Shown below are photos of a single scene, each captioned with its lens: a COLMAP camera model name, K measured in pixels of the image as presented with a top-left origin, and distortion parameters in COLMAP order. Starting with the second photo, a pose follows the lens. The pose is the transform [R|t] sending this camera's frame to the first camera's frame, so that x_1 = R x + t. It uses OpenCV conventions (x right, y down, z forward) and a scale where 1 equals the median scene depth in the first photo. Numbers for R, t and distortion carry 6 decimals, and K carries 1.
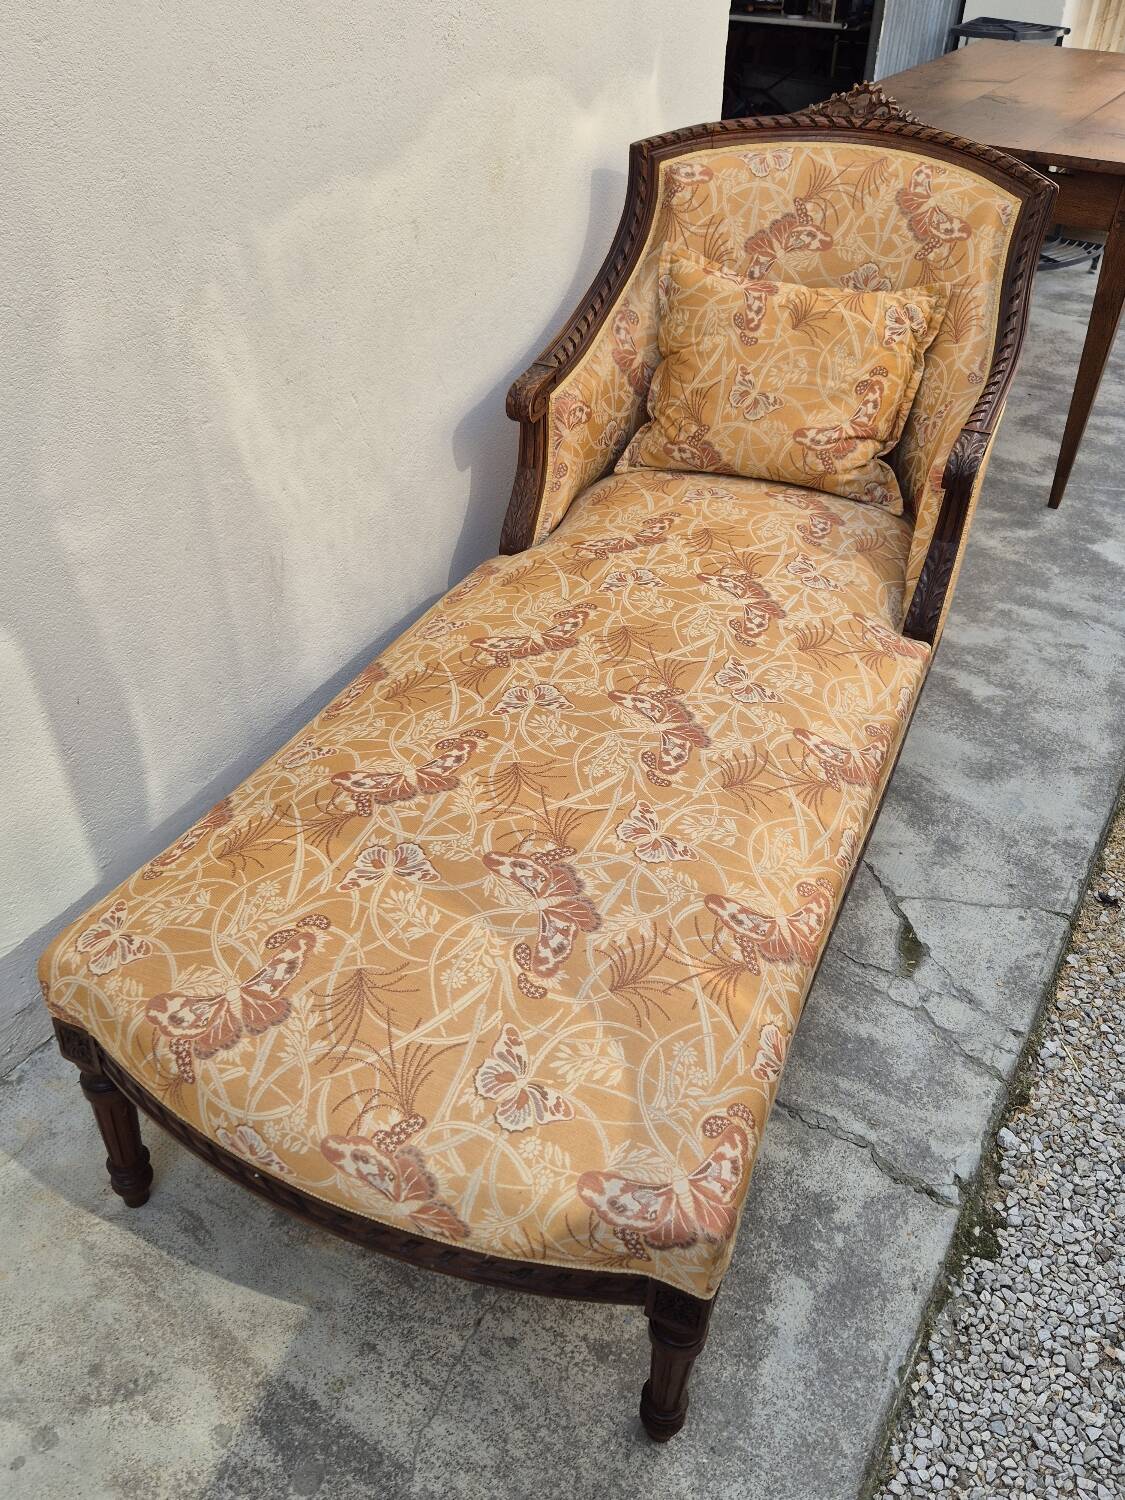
lens RADIAL K [[1238.0, 0, 563.4], [0, 1238.0, 728.4], [0, 0, 1]] dist [0.075104, -0.063361]
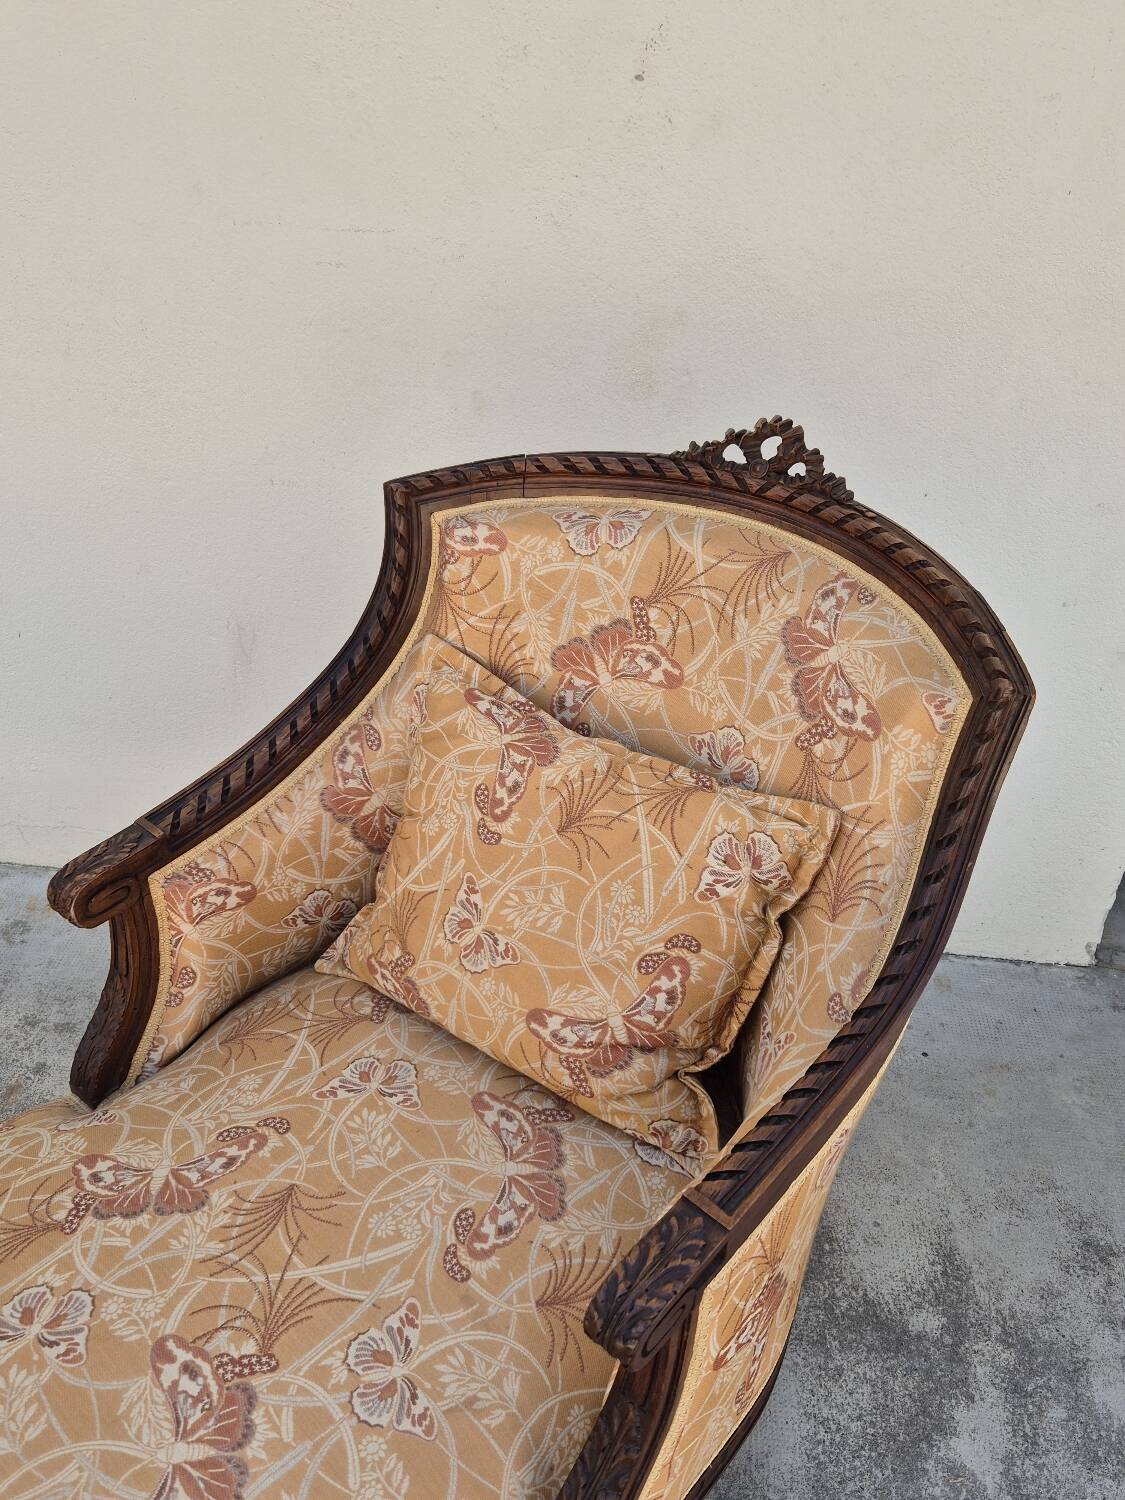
lens RADIAL K [[1238.0, 0, 548.5], [0, 1238.0, 756.2], [0, 0, 1]] dist [0.075104, -0.063361]
pose [[0.947696, 0.159333, -0.276559, 0.330488], [-0.171057, 0.985085, -0.018636, -0.341929], [0.269465, 0.064969, 0.960816, 0.448506]]
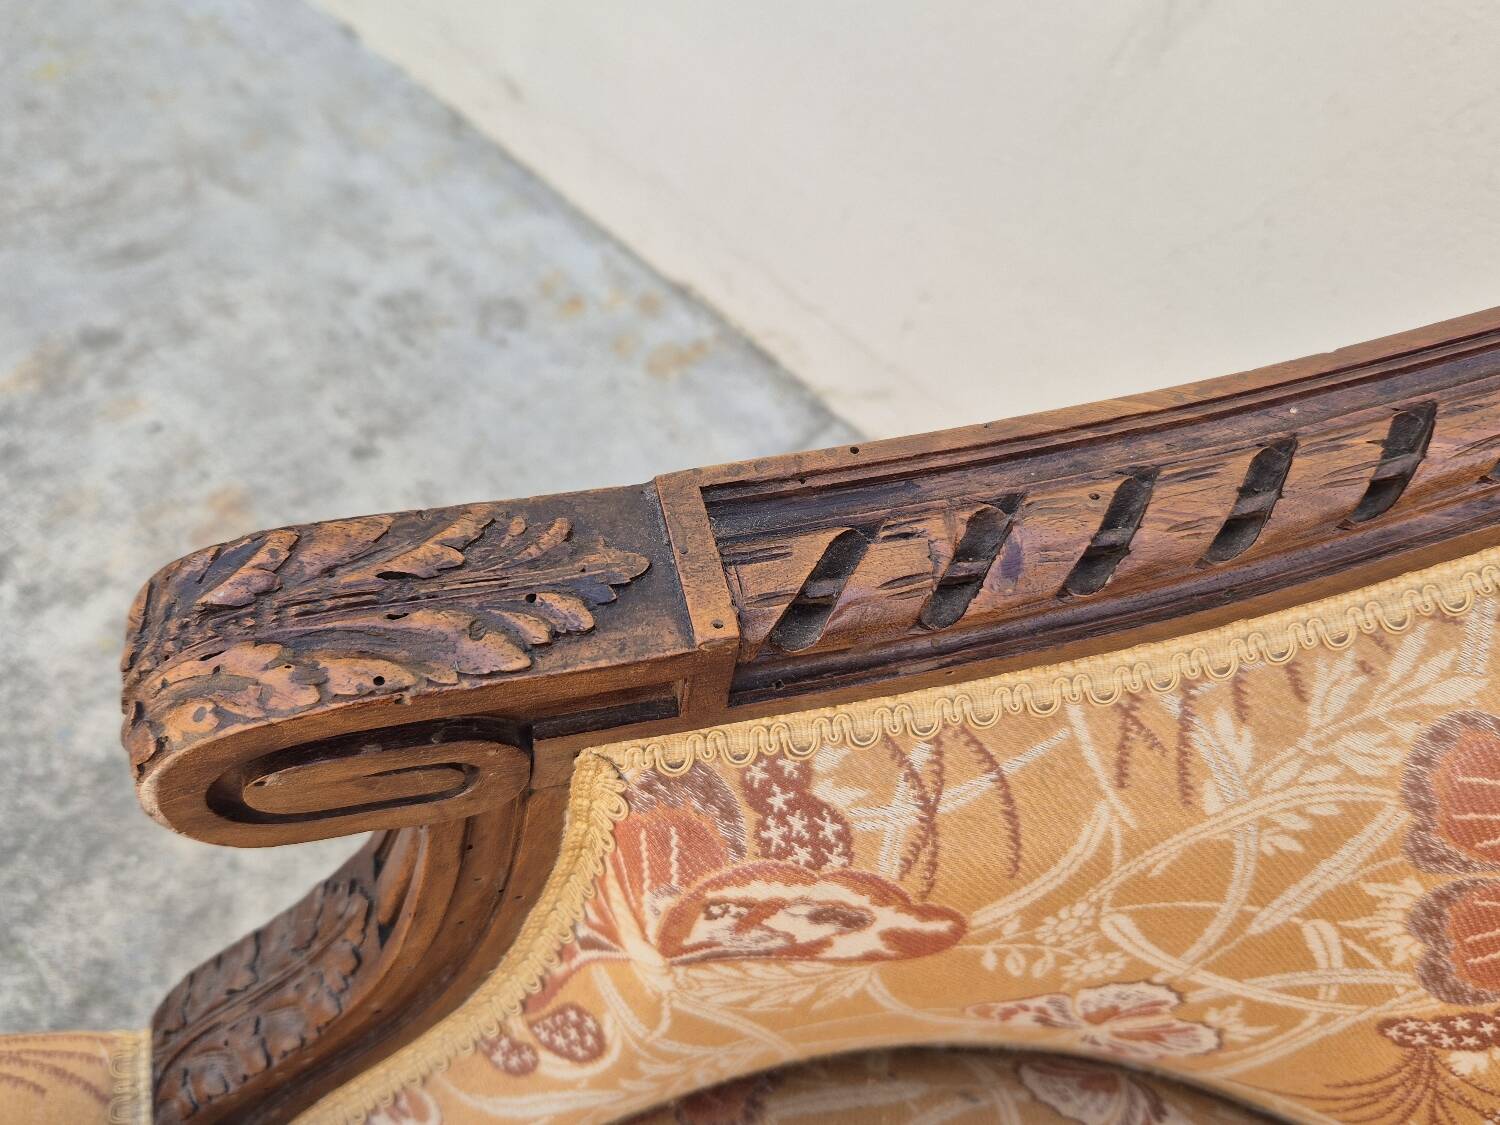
lens RADIAL K [[1324.0, 0, 750.2], [0, 1324.0, 536.5], [0, 0, 1]] dist [0.005396, -0.027969]
pose [[0.601724, 0.686140, -0.408828, 0.040086], [-0.608321, 0.725396, 0.322097, -0.331603], [0.517566, 0.054885, 0.853881, 0.872462]]
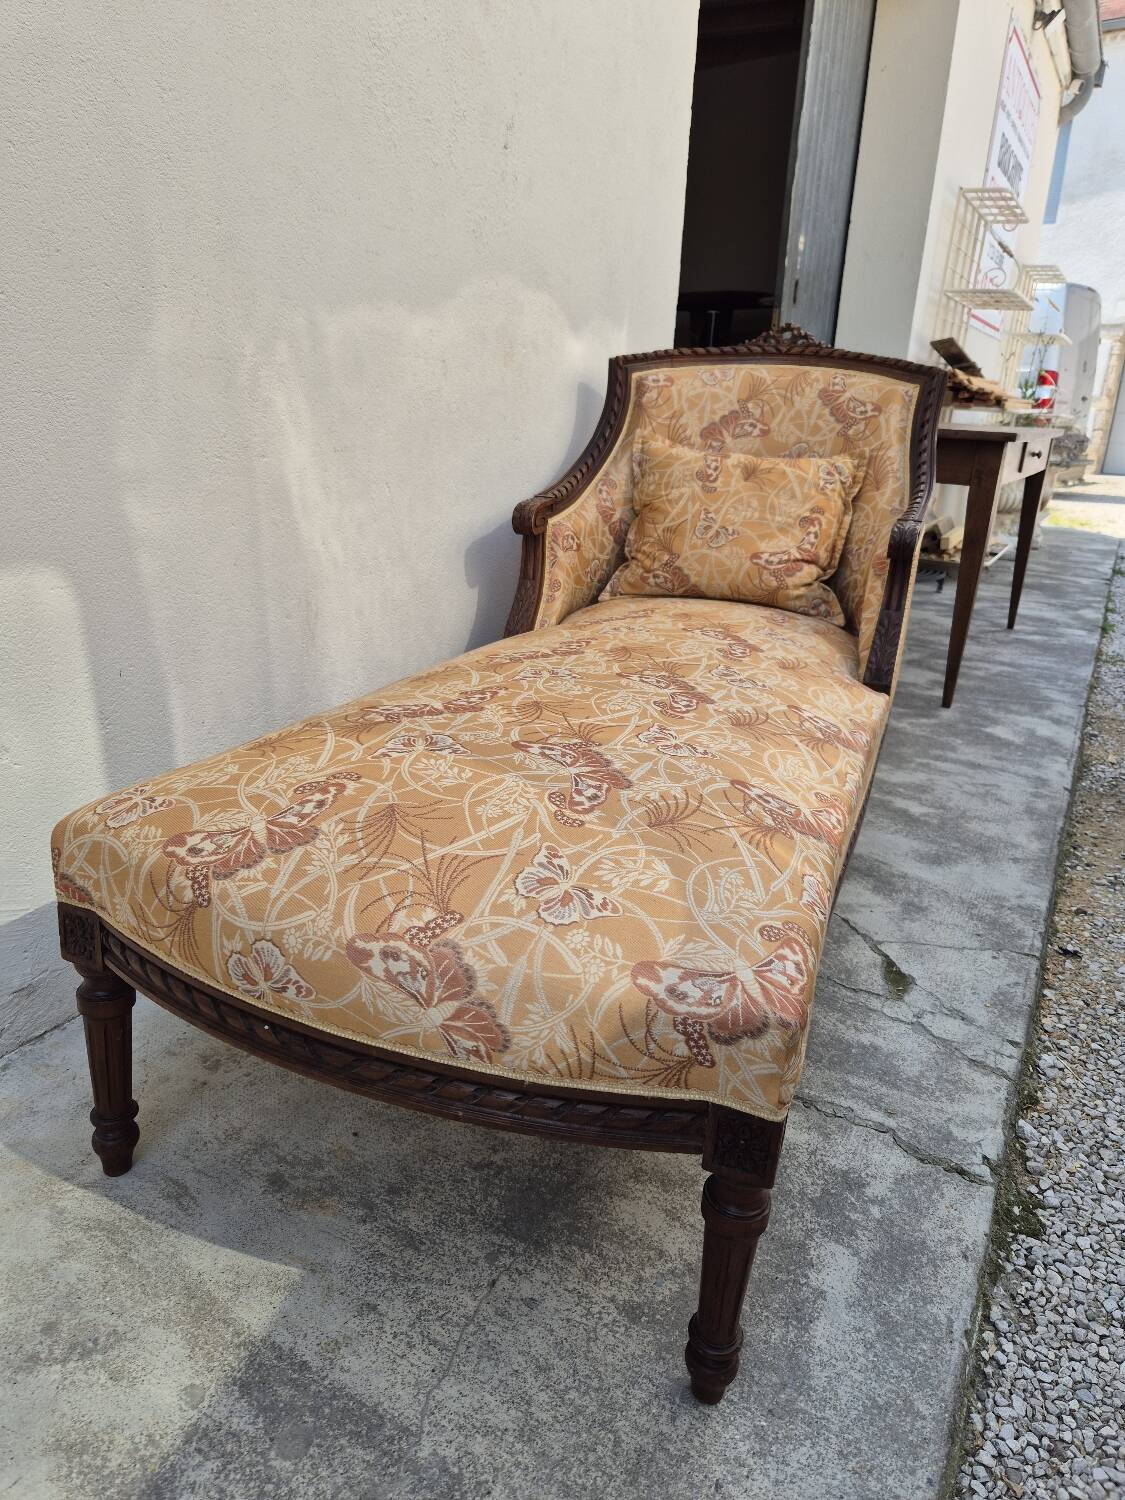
lens RADIAL K [[1009.2, 0, 553.7], [0, 1009.2, 734.5], [0, 0, 1]] dist [0.065227, -0.055198]
pose [[0.999168, 0.013285, 0.038547, -0.039477], [-0.001077, 0.953699, -0.300762, 0.219416], [-0.040758, 0.300471, 0.952920, 0.129473]]
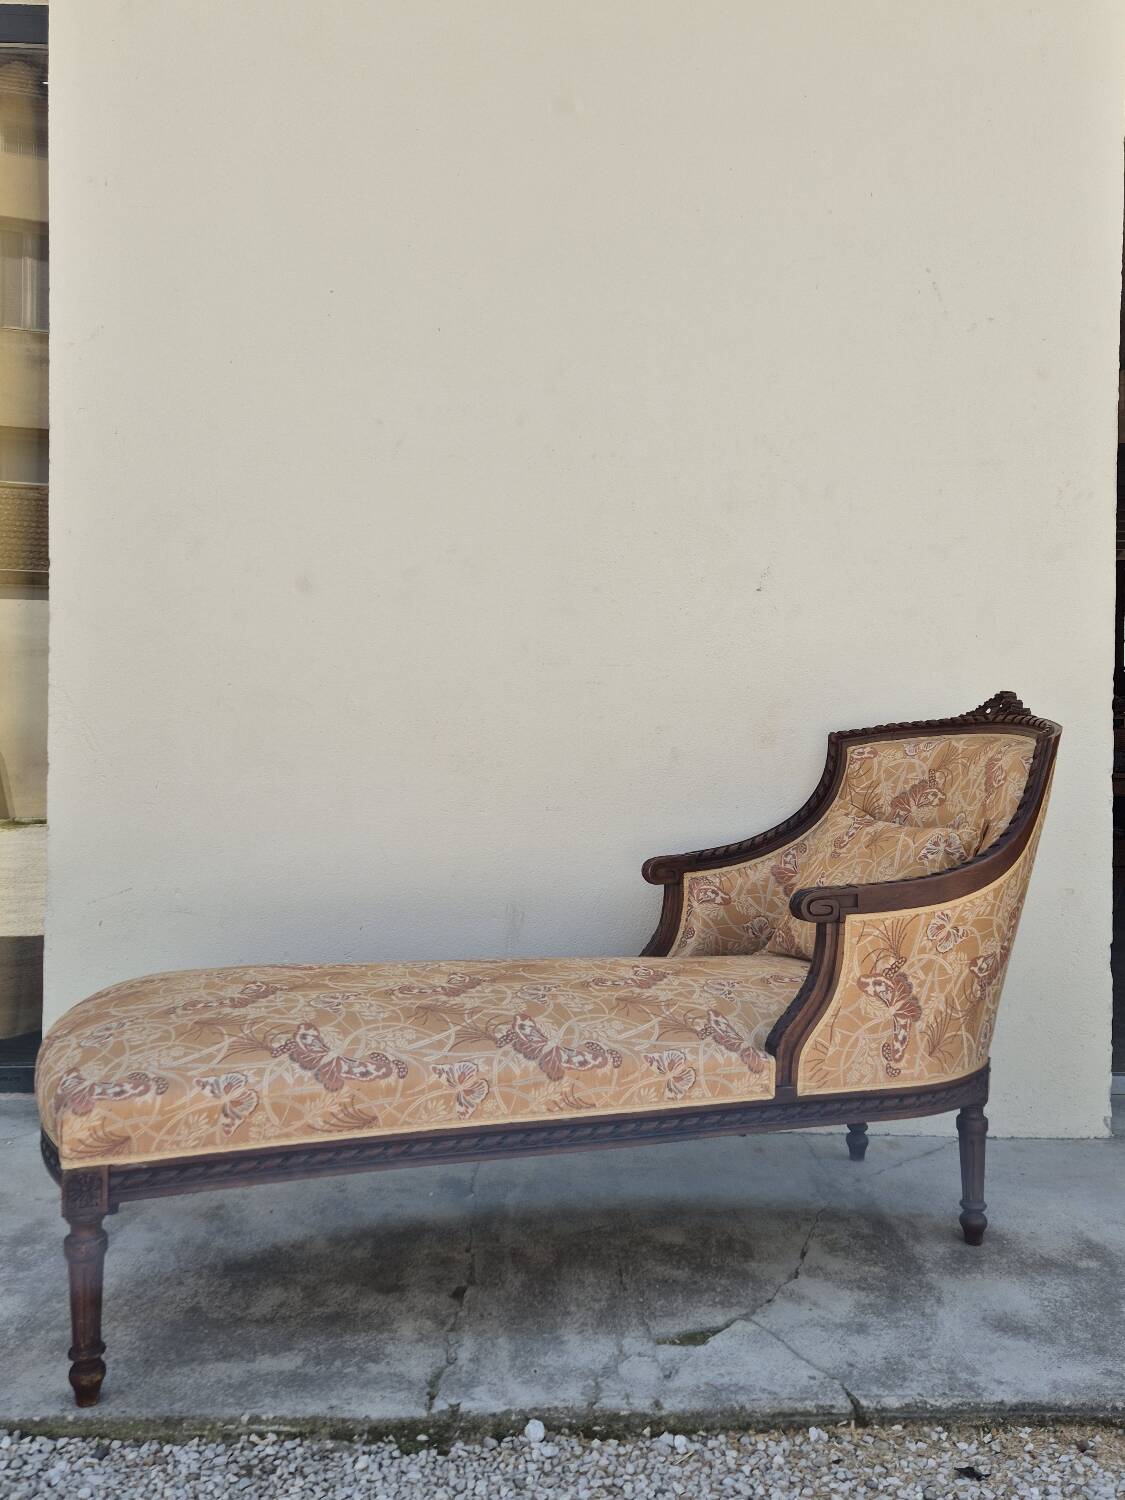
lens RADIAL K [[1238.0, 0, 572.9], [0, 1238.0, 757.5], [0, 0, 1]] dist [0.075104, -0.063361]
pose [[0.657798, -0.002231, -0.753191, 0.895513], [-0.441772, 0.808780, -0.388216, 0.197080], [0.610033, 0.588107, 0.531028, 0.143906]]
